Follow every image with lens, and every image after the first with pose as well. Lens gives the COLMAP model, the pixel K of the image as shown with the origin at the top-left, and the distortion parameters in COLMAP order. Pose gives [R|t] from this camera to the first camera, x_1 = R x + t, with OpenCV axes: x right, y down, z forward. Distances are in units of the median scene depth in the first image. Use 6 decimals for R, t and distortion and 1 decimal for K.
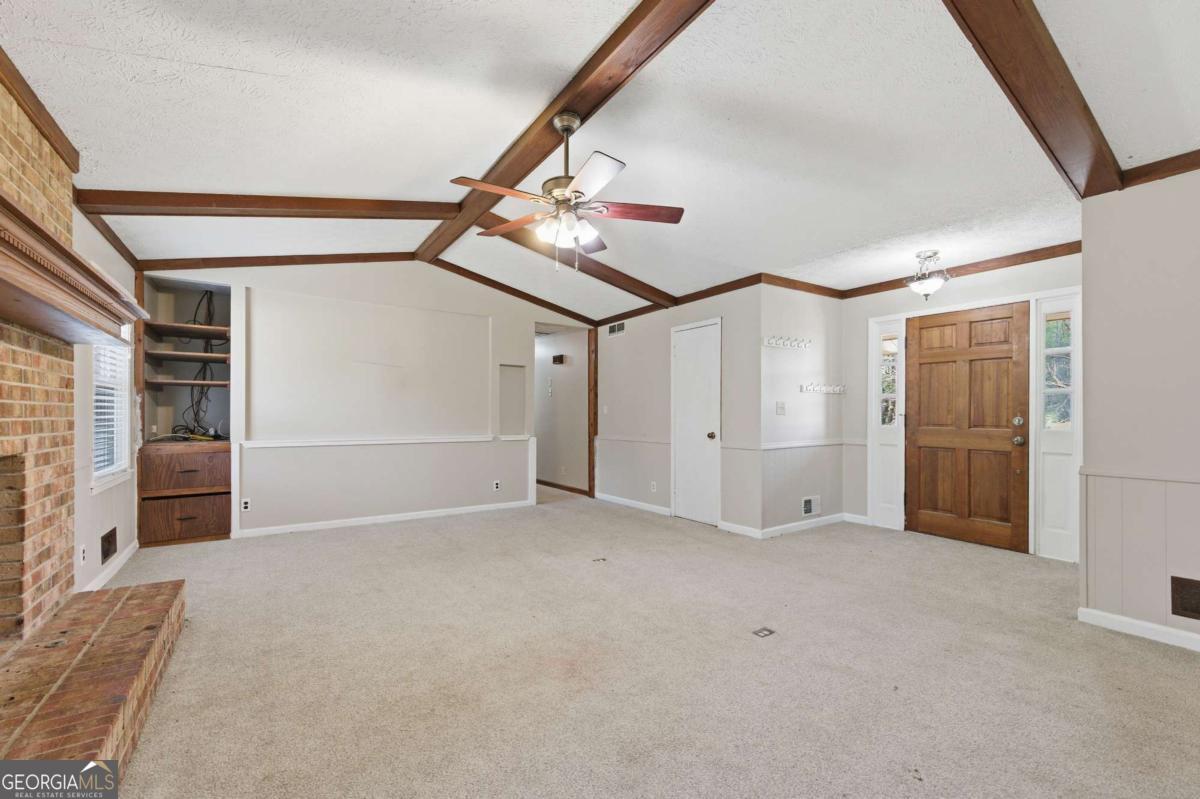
lens RADIAL K [[494.8, 0, 598.5], [0, 494.8, 415.5], [0, 0, 1]] dist [0.000832, 0.000036]
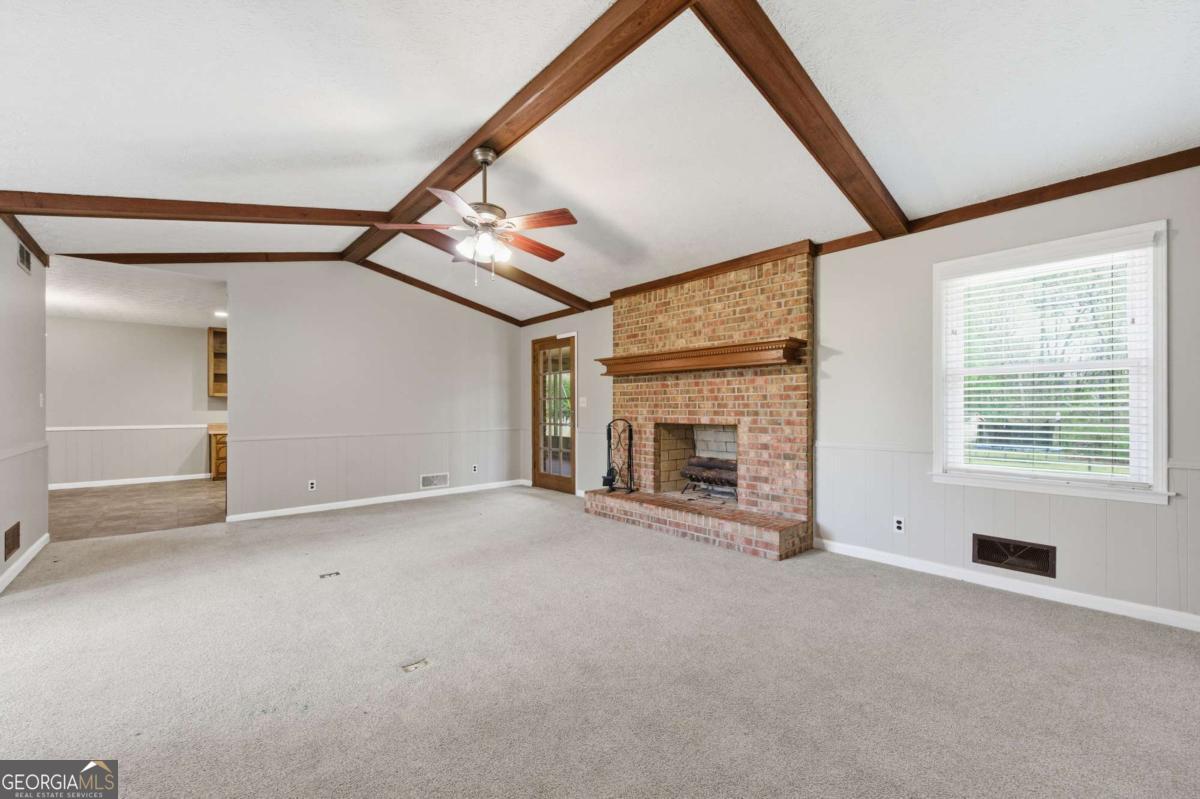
lens RADIAL K [[480.0, 0, 600.5], [0, 480.0, 410.2], [0, 0, 1]] dist [0.003482, -0.000044]
pose [[-0.990180, 0.000604, -0.139798, -0.113906], [-0.000042, 0.999989, 0.004620, 0.000367], [0.139799, 0.004580, -0.990169, 1.378192]]
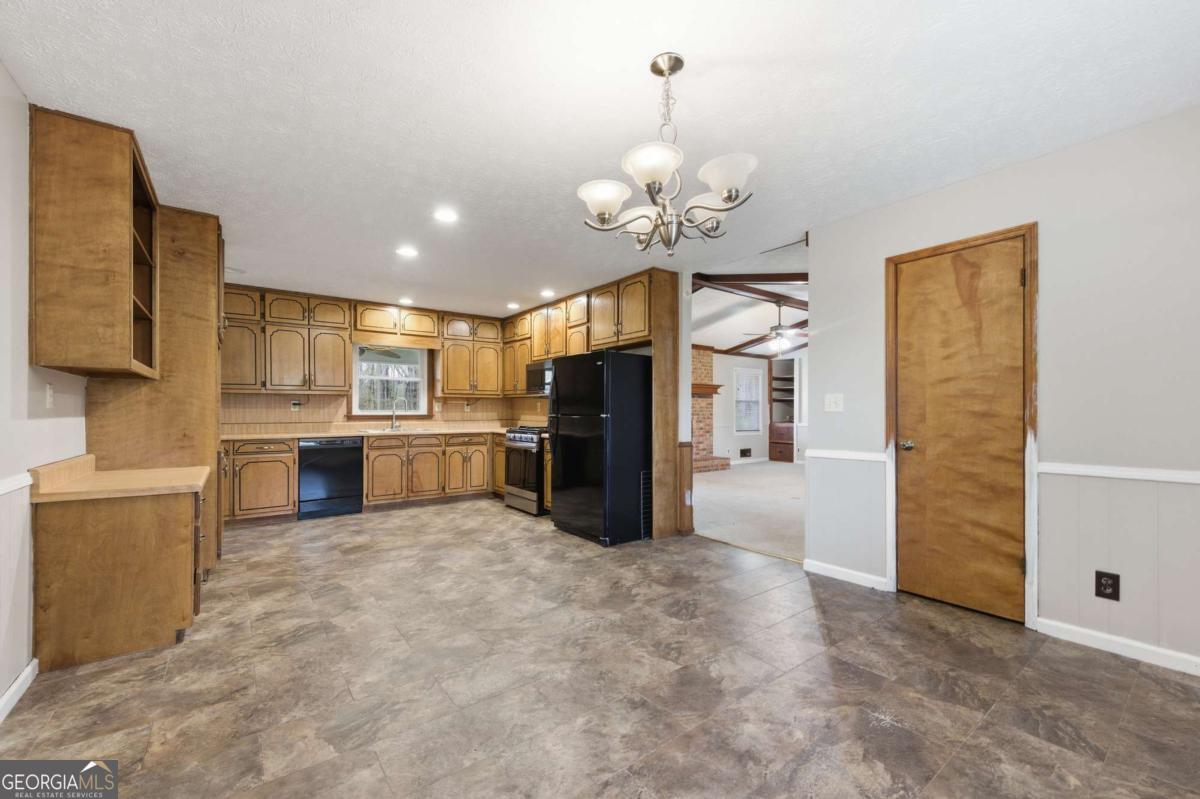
lens RADIAL K [[480.0, 0, 600.5], [0, 480.0, 410.2], [0, 0, 1]] dist [0.003482, -0.000044]
pose [[0.062265, -0.003399, -0.998054, 1.586376], [-0.003403, 0.999988, -0.003618, 0.002165], [0.998054, 0.003622, 0.062252, -0.088707]]
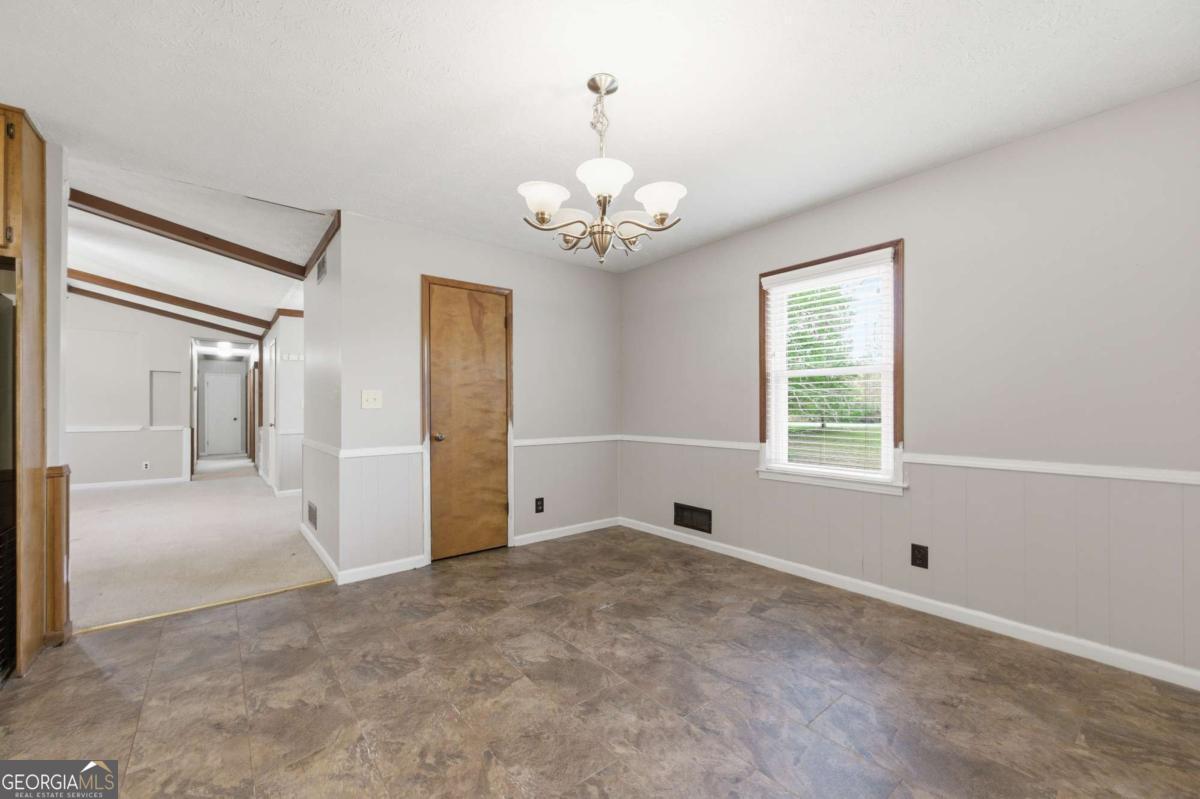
lens RADIAL K [[471.7, 0, 599.7], [0, 471.7, 406.6], [0, 0, 1]] dist [0.002034, 0.000053]
pose [[0.995578, -0.001093, 0.093931, 1.141911], [0.002122, 0.999939, -0.010852, 0.005310], [-0.093913, 0.011004, 0.995520, -0.429968]]
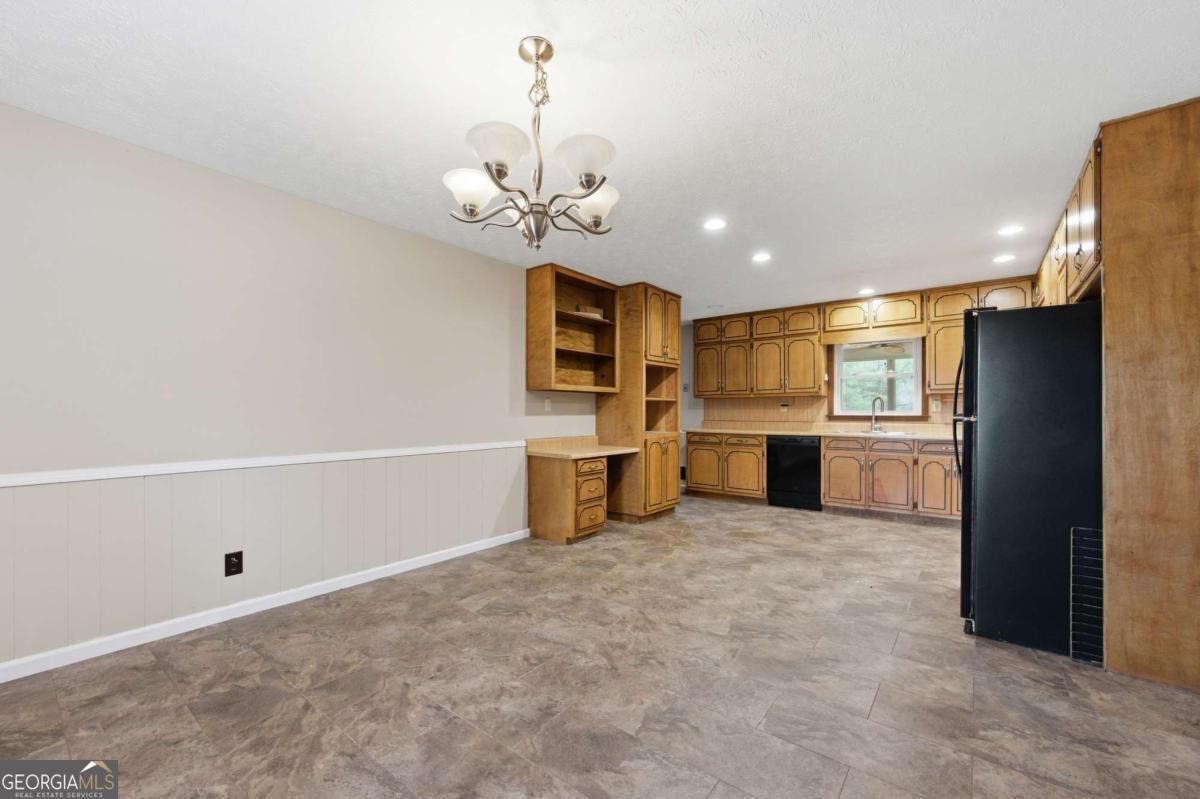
lens RADIAL K [[475.9, 0, 601.7], [0, 475.9, 404.6], [0, 0, 1]] dist [0.001147, -0.000109]
pose [[-0.948244, -0.004669, -0.317510, 1.257160], [-0.001051, 0.999933, -0.011566, -0.000833], [0.317542, -0.010634, -0.948184, 0.373000]]
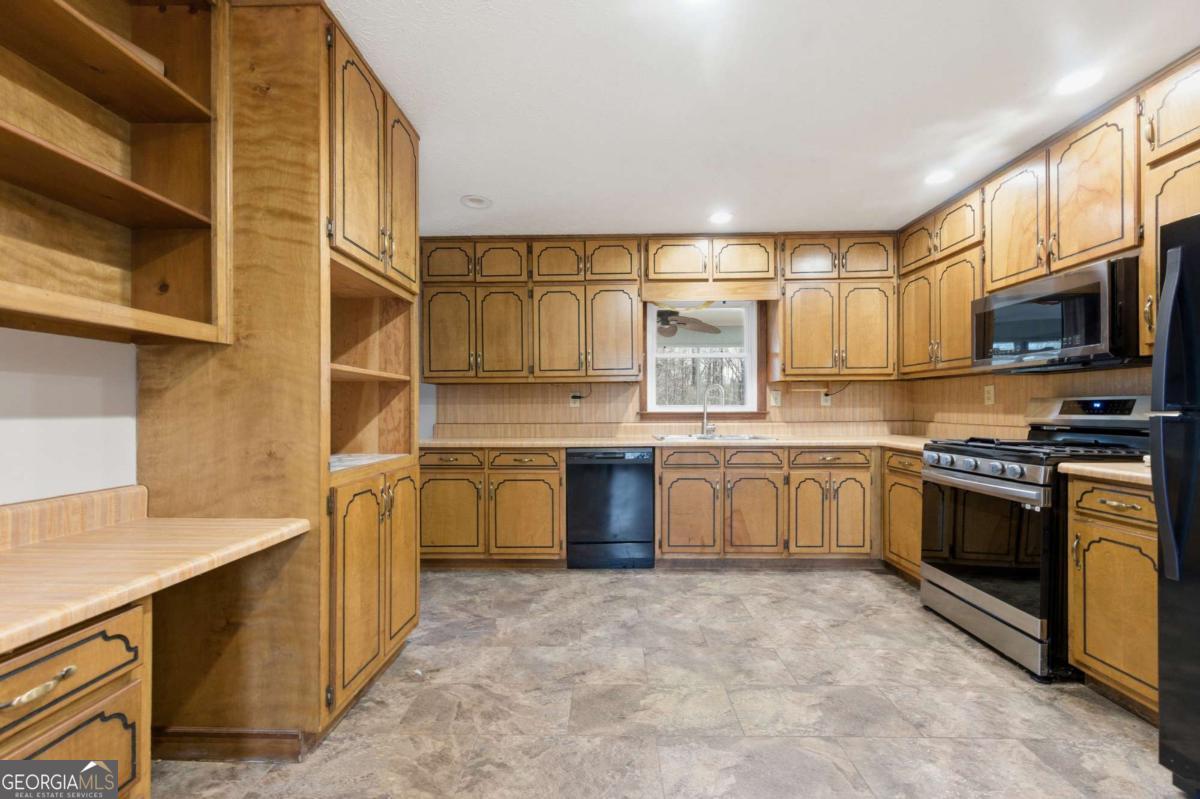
lens RADIAL K [[480.0, 0, 600.5], [0, 480.0, 410.2], [0, 0, 1]] dist [0.003482, -0.000044]
pose [[-0.568938, 0.004269, -0.822369, 0.998006], [0.001794, 0.999991, 0.003950, 0.005351], [0.822378, 0.000772, -0.568940, -0.255167]]
